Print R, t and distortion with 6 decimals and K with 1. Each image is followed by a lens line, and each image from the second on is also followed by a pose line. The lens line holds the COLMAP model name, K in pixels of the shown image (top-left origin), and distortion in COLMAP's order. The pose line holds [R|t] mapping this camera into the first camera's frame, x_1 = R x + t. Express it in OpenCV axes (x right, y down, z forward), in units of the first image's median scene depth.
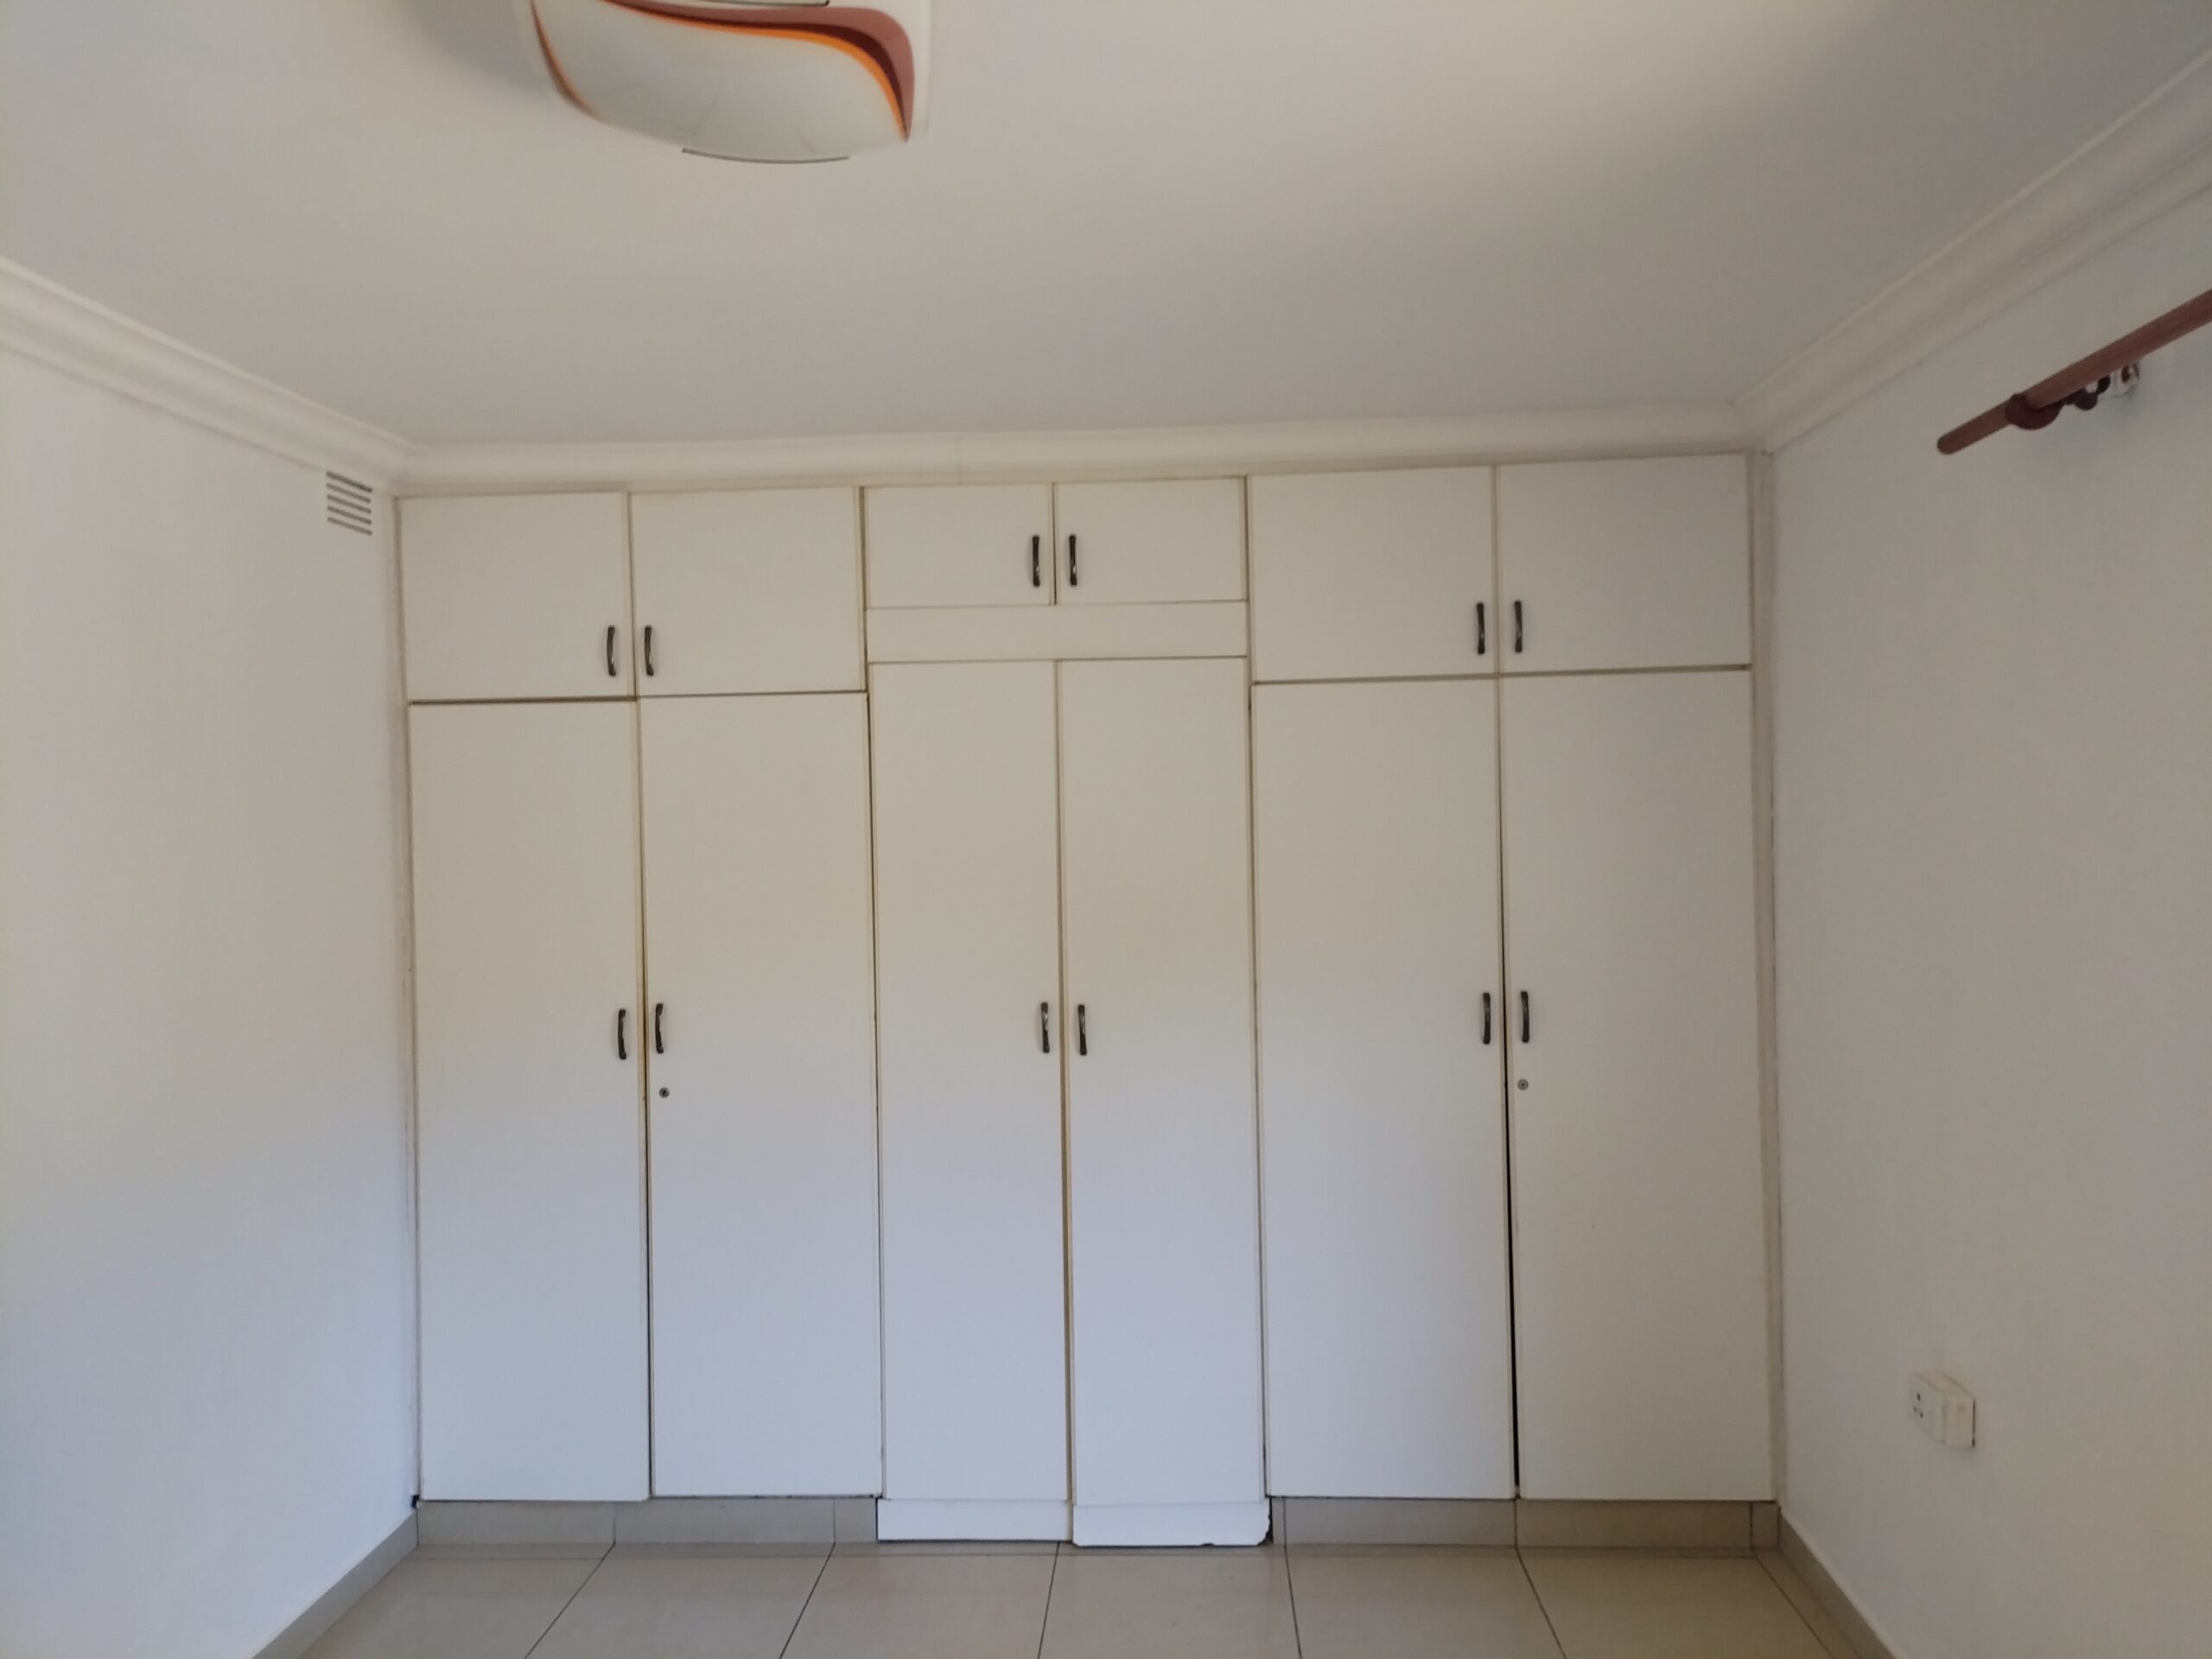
lens RADIAL K [[1650.7, 0, 1100.6], [0, 1650.7, 821.7], [0, 0, 1]] dist [0.072606, -0.087655]
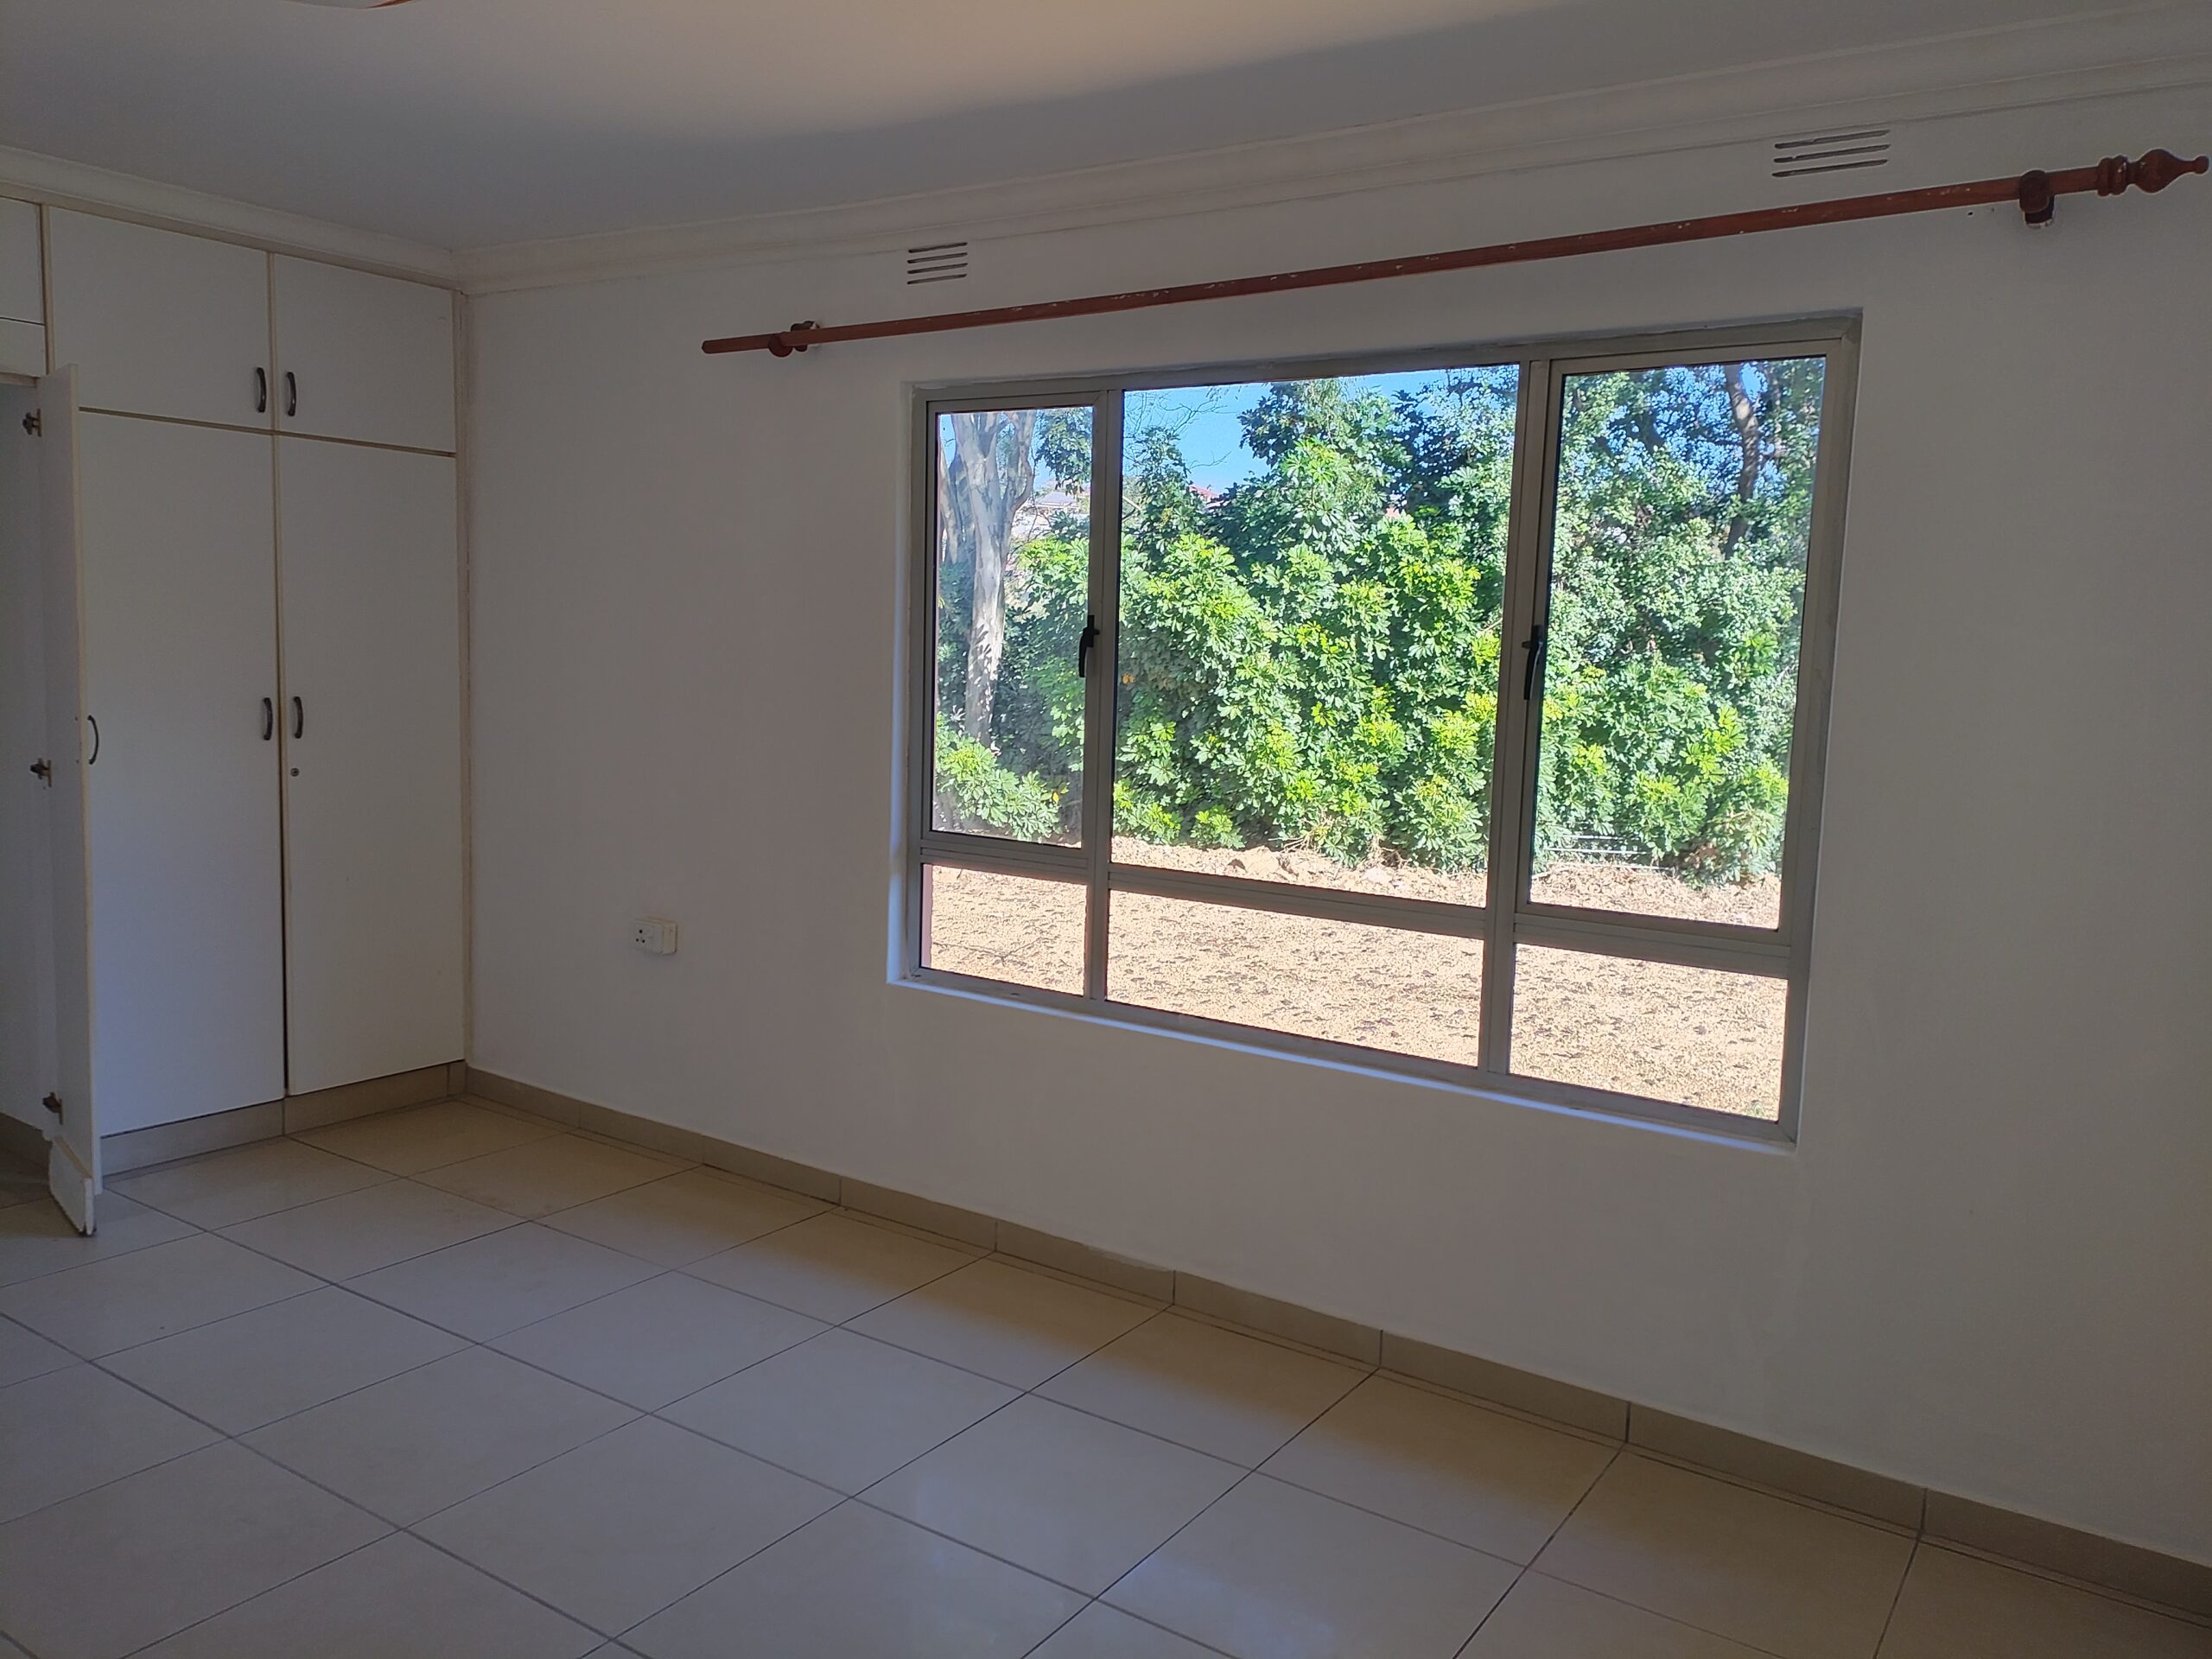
lens RADIAL K [[1650.7, 0, 1116.4], [0, 1650.7, 818.4], [0, 0, 1]] dist [0.072606, -0.087655]
pose [[0.499290, -0.053333, 0.864792, -0.518708], [-0.050097, 0.994657, 0.090265, 0.049383], [-0.864986, -0.088392, 0.493950, -0.147874]]
